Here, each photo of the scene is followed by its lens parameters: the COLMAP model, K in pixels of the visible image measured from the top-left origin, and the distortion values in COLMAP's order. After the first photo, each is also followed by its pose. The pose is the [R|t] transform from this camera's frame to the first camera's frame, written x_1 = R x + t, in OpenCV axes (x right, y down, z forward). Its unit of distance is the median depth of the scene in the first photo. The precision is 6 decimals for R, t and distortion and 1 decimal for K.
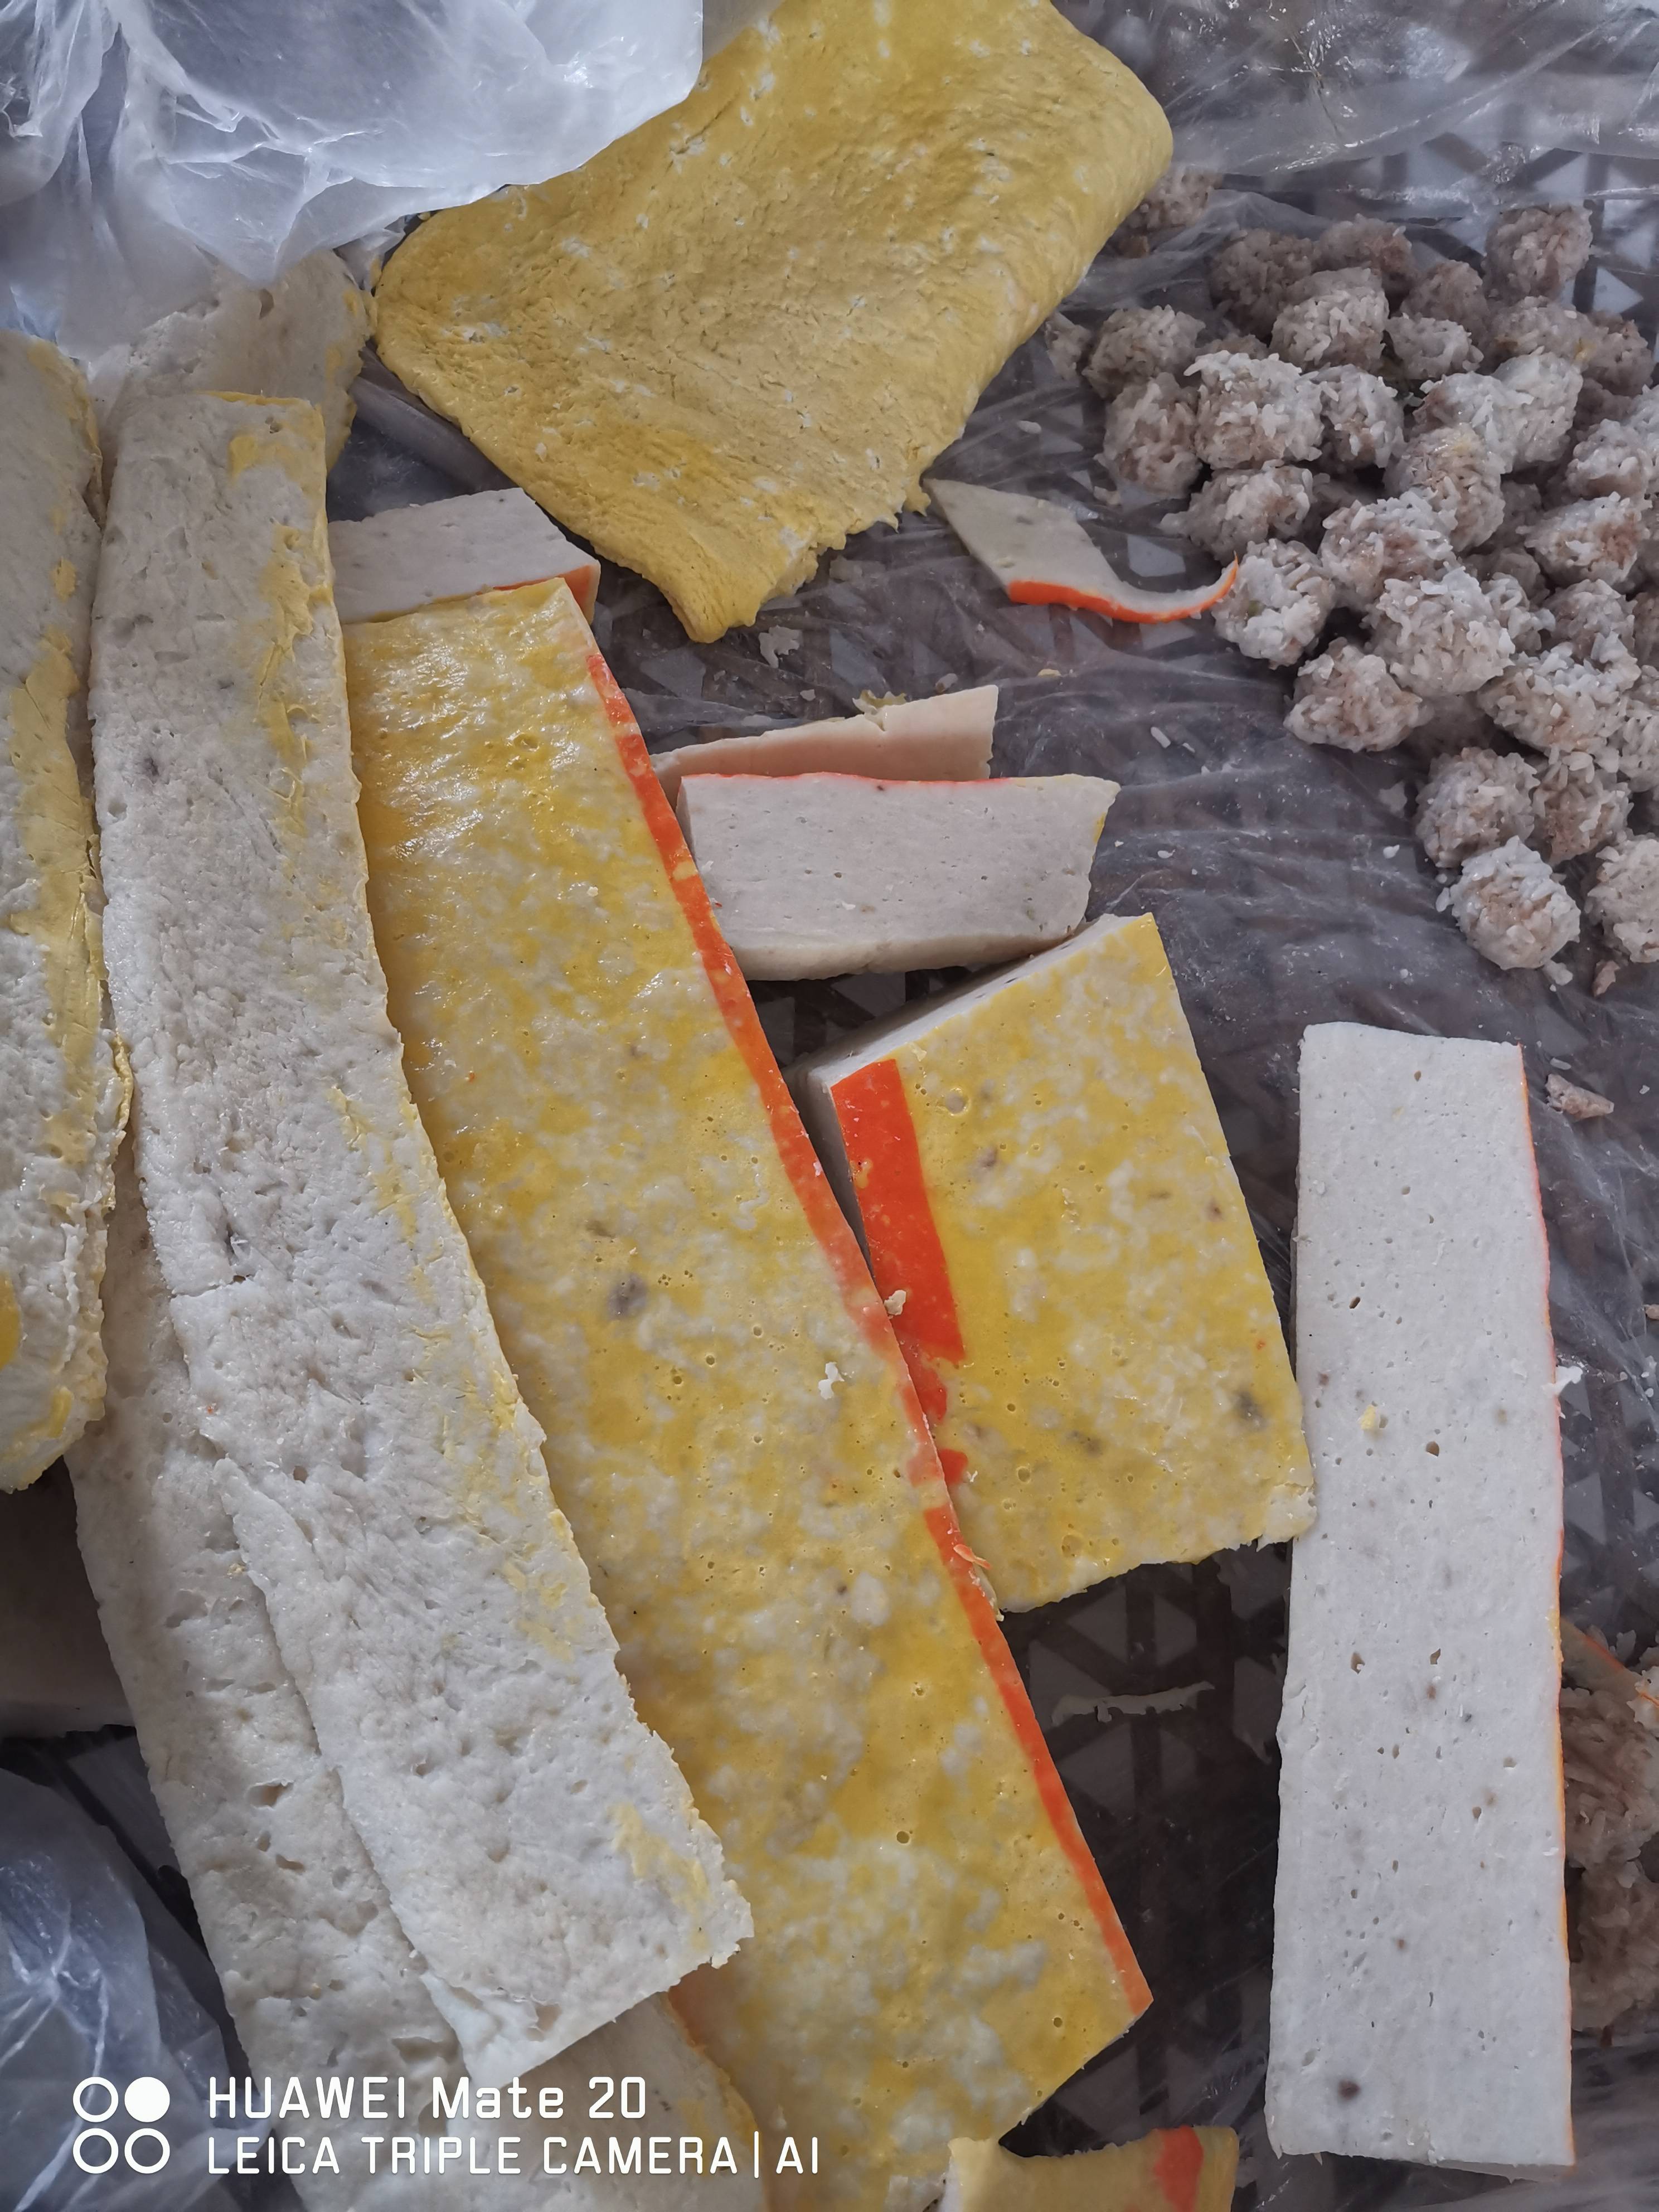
lens RADIAL K [[1736.4, 0, 827.3], [0, 1736.4, 1106.8], [0, 0, 1]] dist [0.009540, -0.006319]
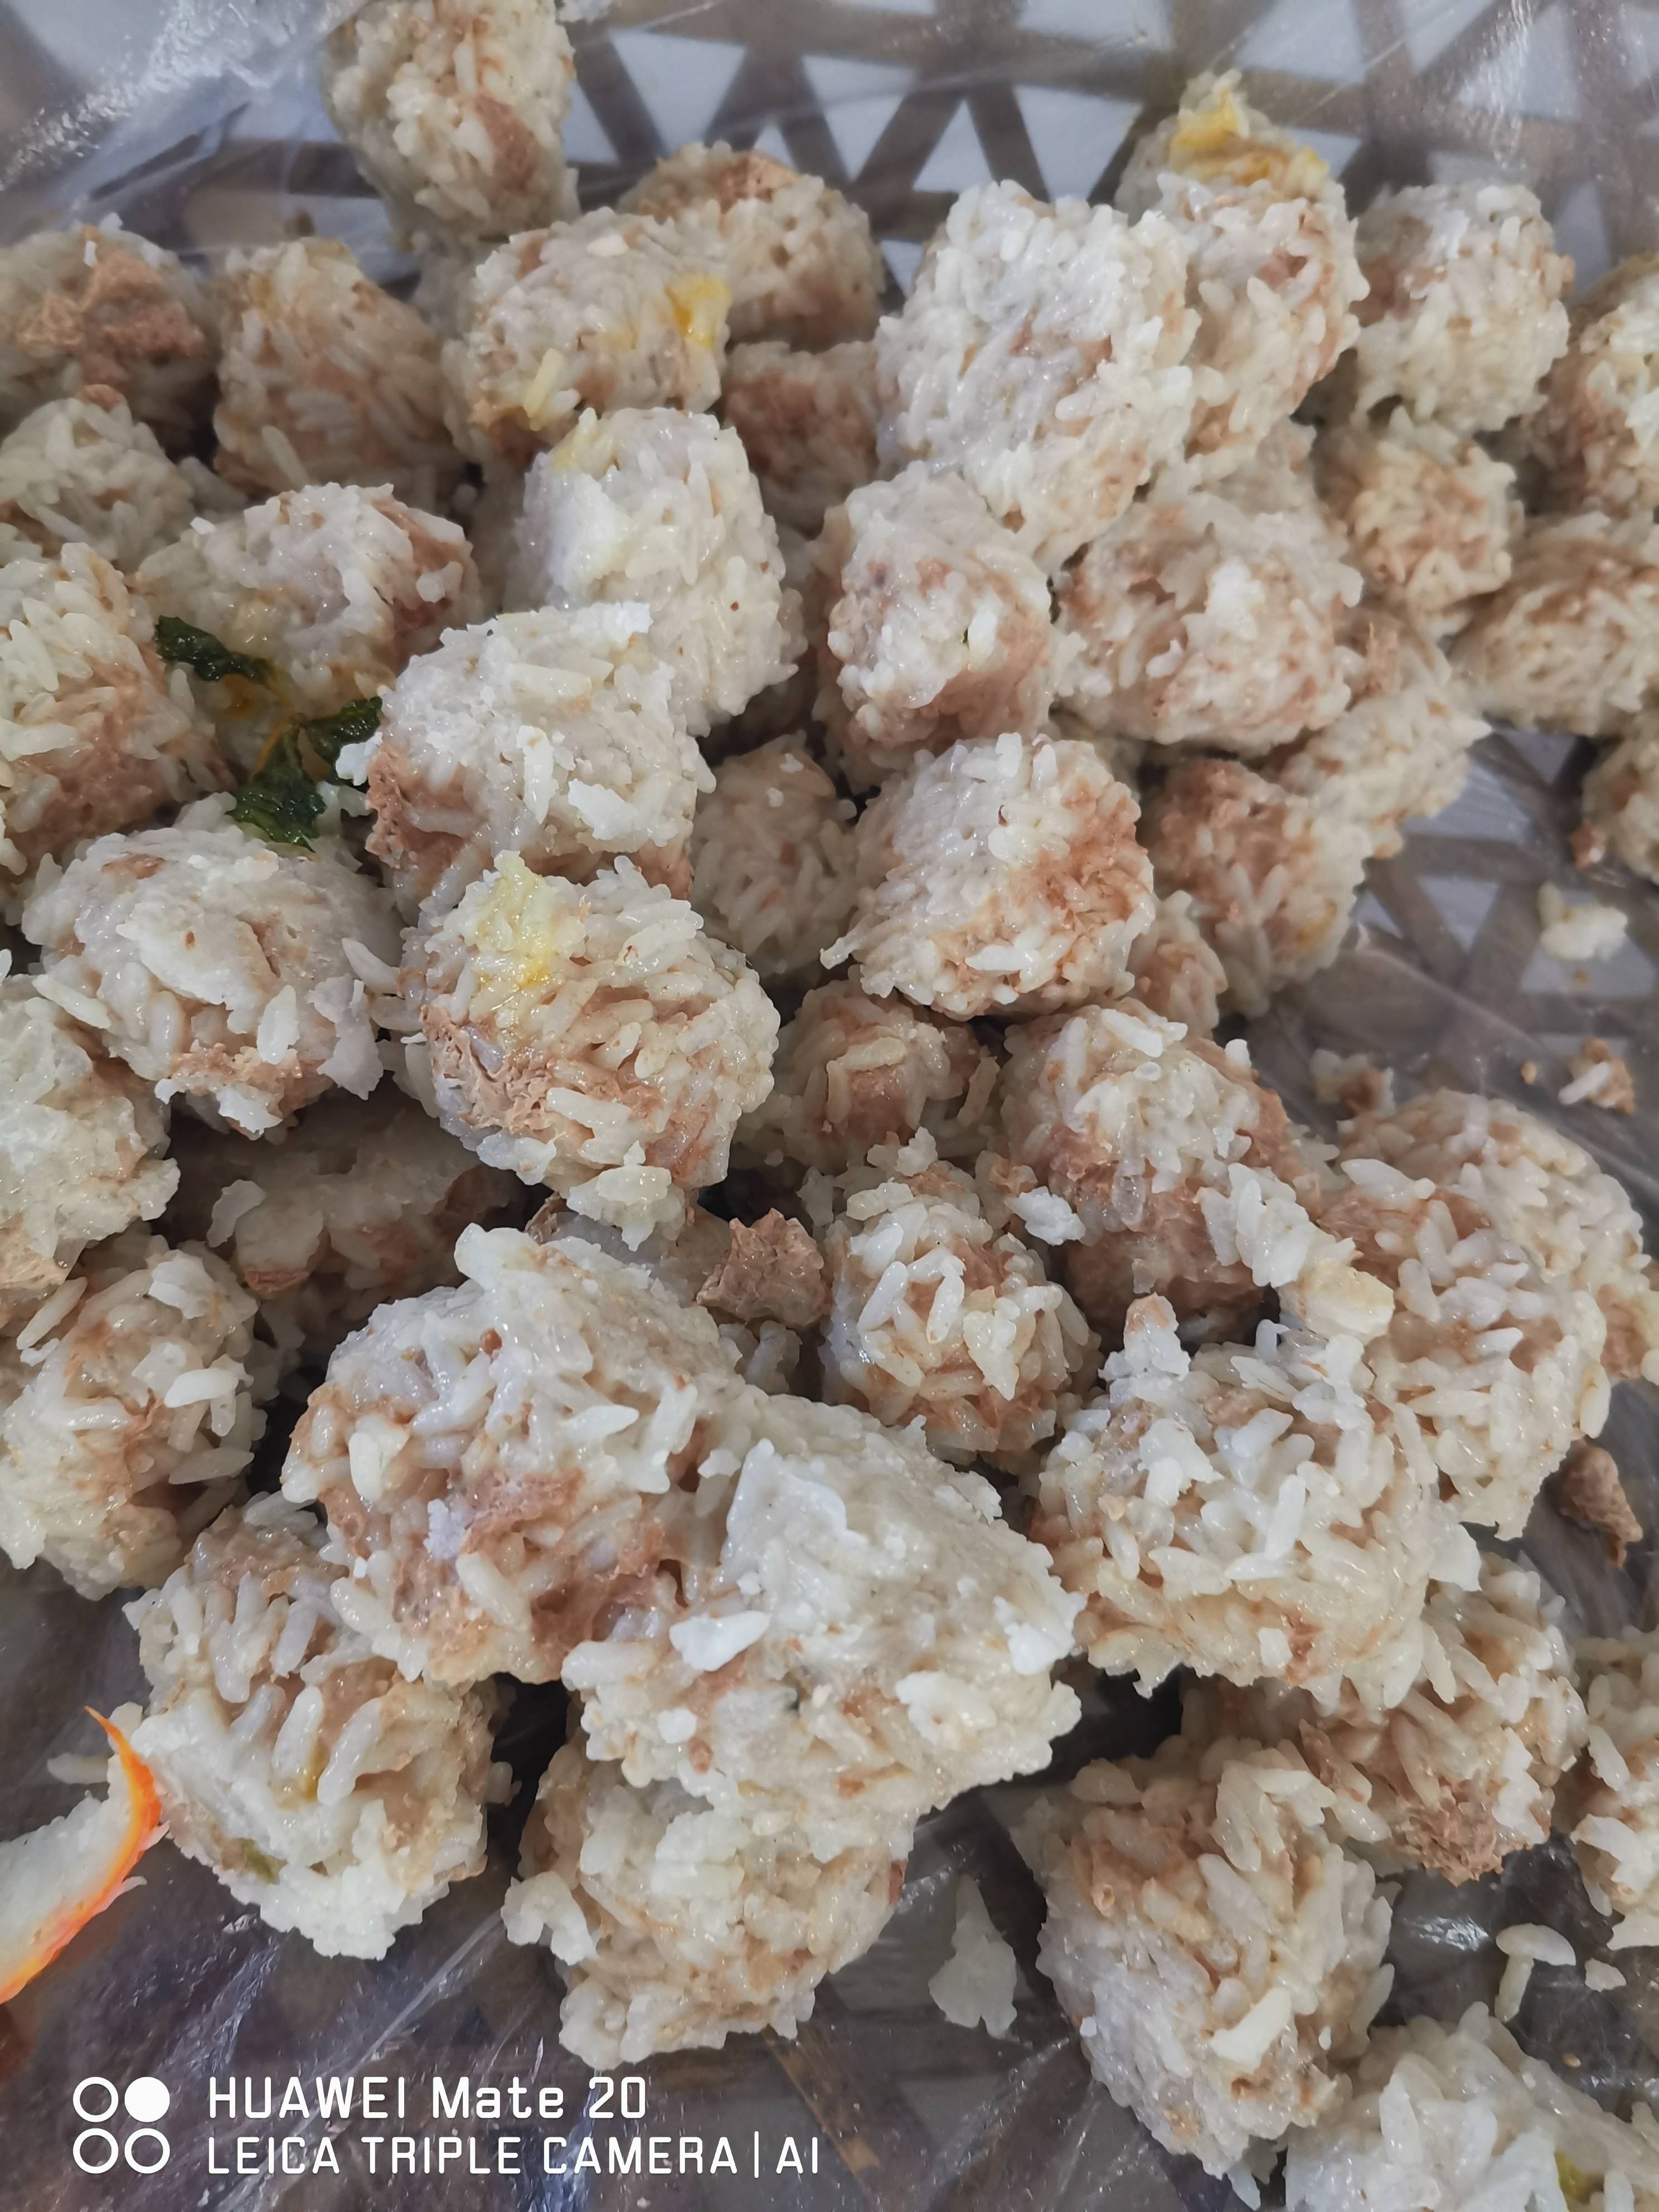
lens RADIAL K [[1736.4, 0, 831.8], [0, 1736.4, 1104.6], [0, 0, 1]] dist [0.009540, -0.006319]
pose [[0.816139, -0.567149, 0.110721, 0.346718], [0.547823, 0.820353, 0.164043, -0.367035], [-0.183867, -0.073226, 0.980220, 0.667228]]
